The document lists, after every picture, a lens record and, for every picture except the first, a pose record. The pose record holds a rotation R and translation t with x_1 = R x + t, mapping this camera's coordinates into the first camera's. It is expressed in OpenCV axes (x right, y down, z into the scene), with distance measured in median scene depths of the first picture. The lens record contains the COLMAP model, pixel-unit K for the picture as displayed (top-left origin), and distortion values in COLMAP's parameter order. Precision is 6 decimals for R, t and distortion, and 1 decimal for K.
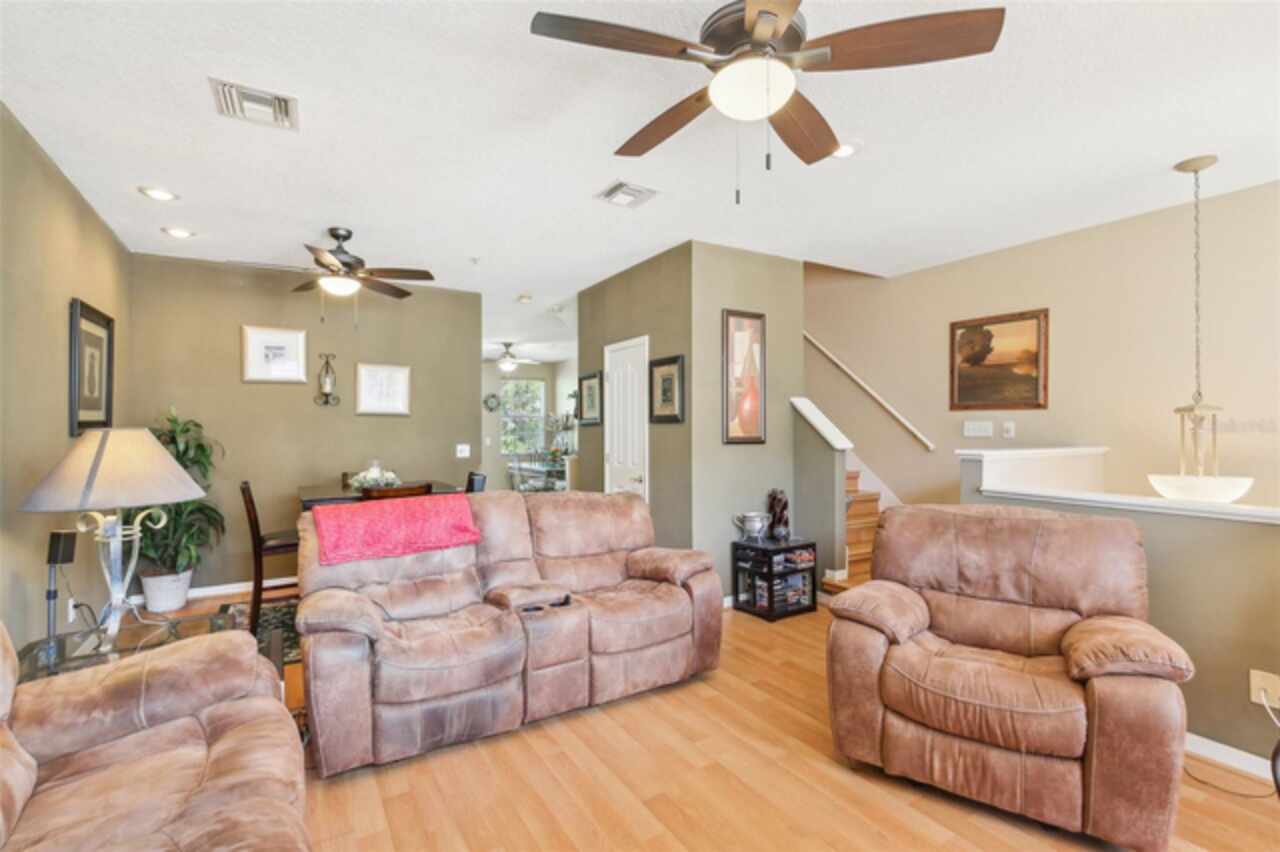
lens RADIAL K [[581.4, 0, 631.0], [0, 581.4, 424.6], [0, 0, 1]] dist [-0.000910, 0.000337]
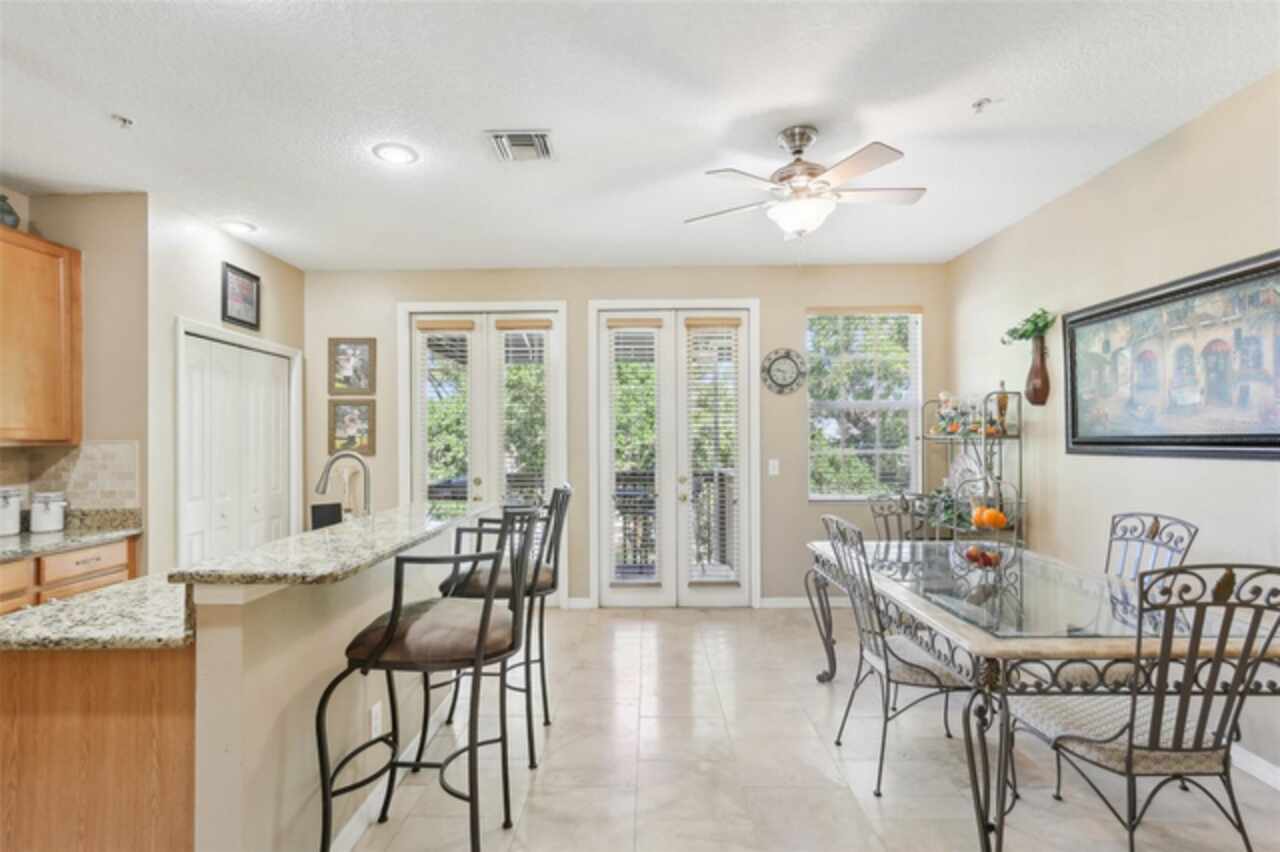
lens RADIAL K [[622.4, 0, 636.1], [0, 622.4, 438.9], [0, 0, 1]] dist [0.001528, 0.000598]
pose [[0.854503, -0.002536, -0.519440, -0.276694], [0.008478, 0.999923, 0.009066, 0.012713], [0.519377, -0.012150, 0.854459, 1.565518]]
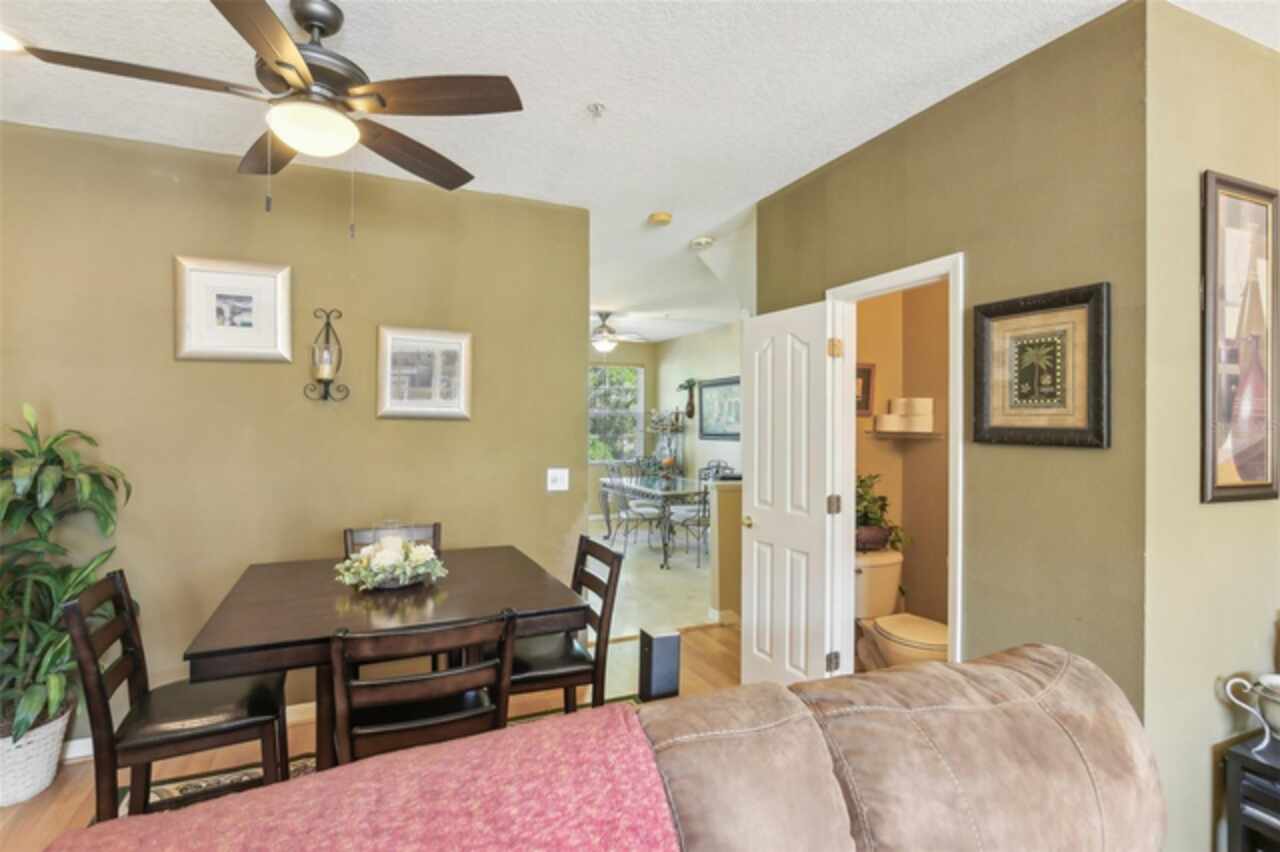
lens RADIAL K [[619.9, 0, 630.5], [0, 619.9, 419.1], [0, 0, 1]] dist [-0.010785, 0.000285]
pose [[0.992761, 0.007233, -0.119890, -0.195353], [-0.007052, 0.999973, 0.001930, -0.023250], [0.119901, -0.001070, 0.992785, 0.540980]]
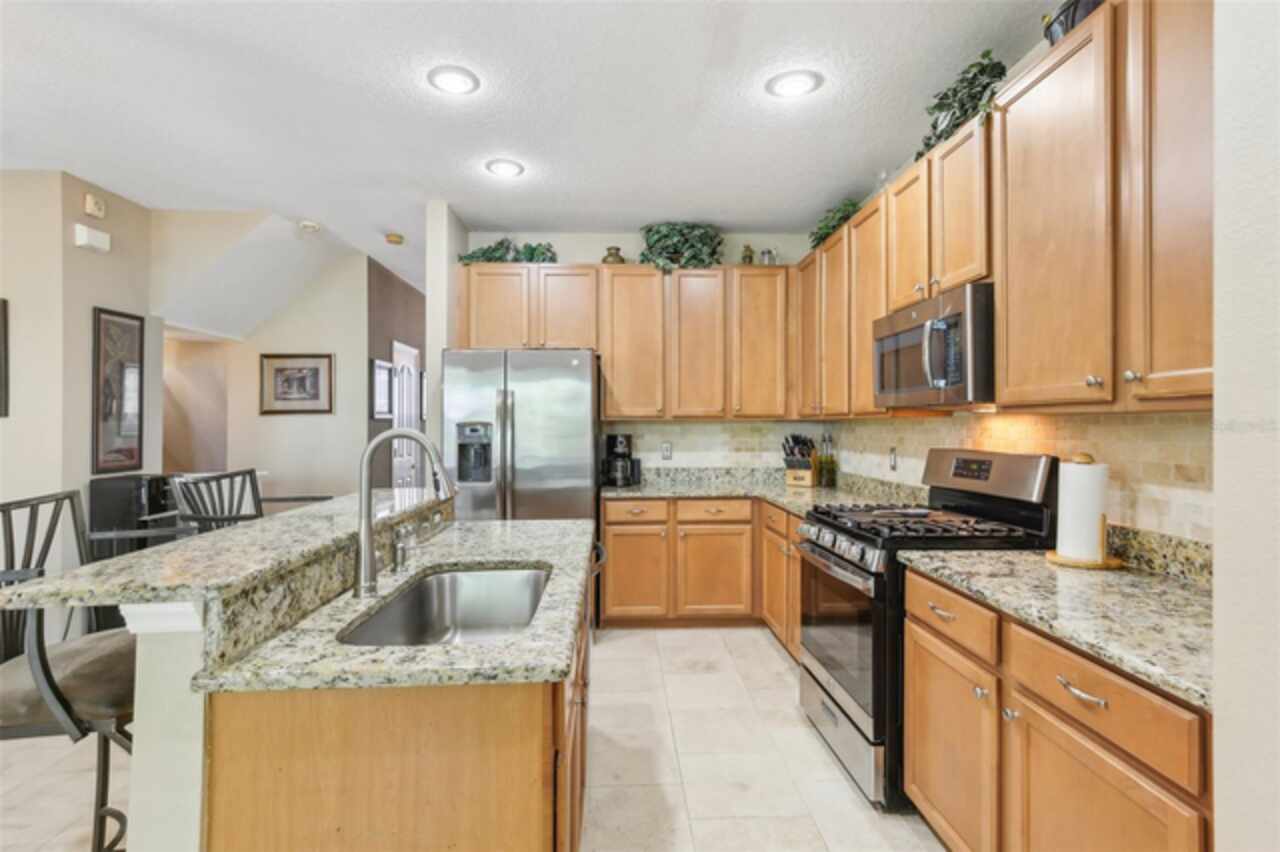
lens RADIAL K [[610.4, 0, 640.0], [0, 610.4, 426.0], [0, 0, 1]] dist [0.000597, 0.000367]
pose [[-0.878590, 0.012450, 0.477414, -1.193412], [0.015596, 0.999875, 0.002628, 0.031500], [-0.477322, 0.009754, -0.878674, 2.224161]]
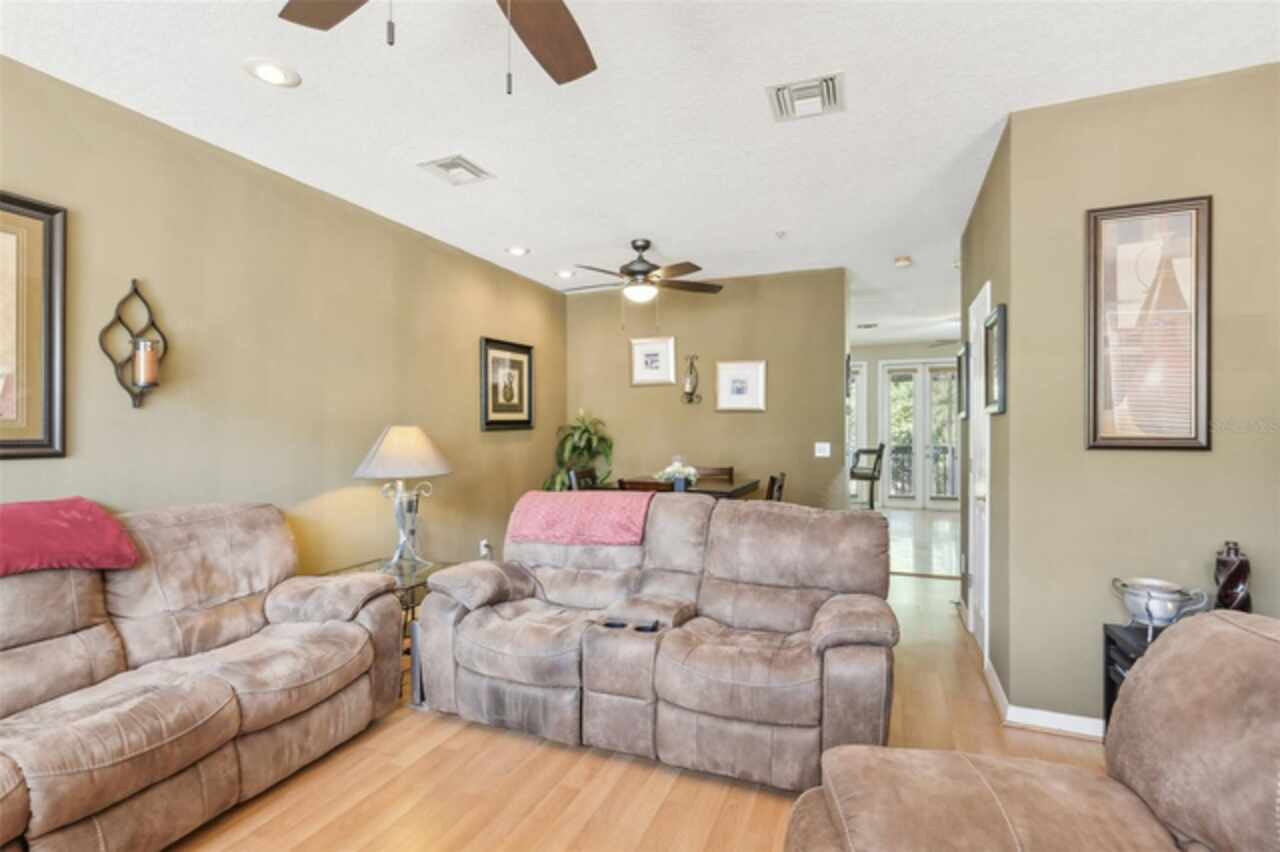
lens RADIAL K [[600.9, 0, 634.8], [0, 600.9, 432.4], [0, 0, 1]] dist [-0.002449, 0.000222]
pose [[0.599292, 0.005171, -0.800514, 0.374803], [0.008584, 0.999880, 0.012886, 0.006133], [0.800484, -0.014594, 0.599176, 0.303605]]
